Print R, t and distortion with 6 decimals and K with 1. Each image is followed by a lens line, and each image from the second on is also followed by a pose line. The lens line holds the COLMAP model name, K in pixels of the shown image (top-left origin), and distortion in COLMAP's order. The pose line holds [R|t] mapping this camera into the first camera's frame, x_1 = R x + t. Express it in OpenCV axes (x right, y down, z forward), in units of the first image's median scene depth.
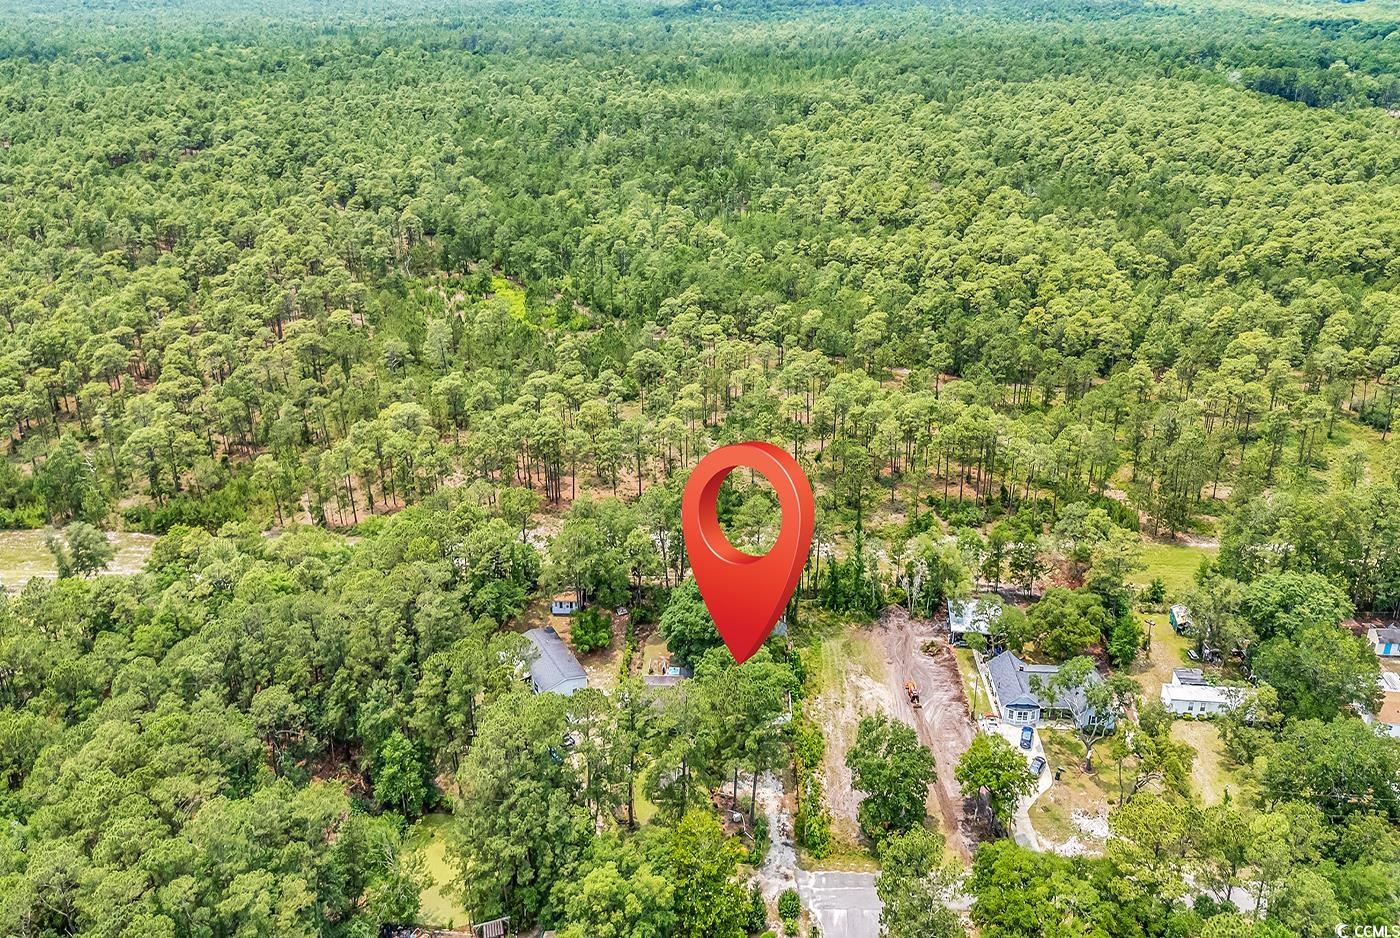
lens RADIAL K [[1212.4, 0, 700.0], [0, 1212.4, 469.0], [0, 0, 1]] dist [0.057277, -0.081005]
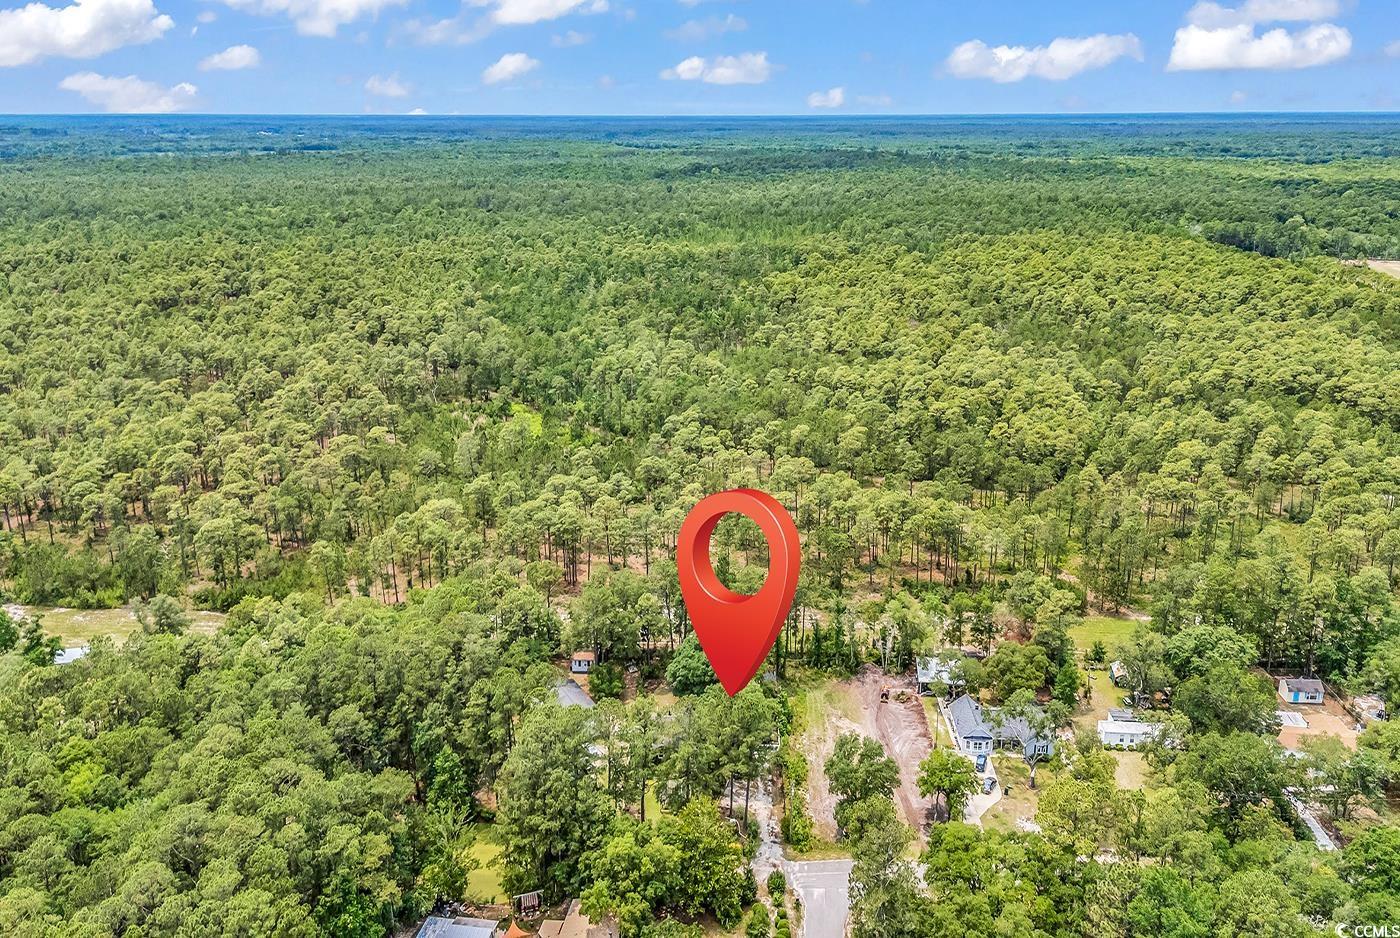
lens RADIAL K [[1212.4, 0, 700.0], [0, 1212.4, 469.0], [0, 0, 1]] dist [0.057277, -0.081005]
pose [[0.999997, -0.002210, 0.000437, -0.000695], [0.002247, 0.992650, -0.121001, 0.047183], [-0.000166, 0.121002, 0.992652, -0.112357]]
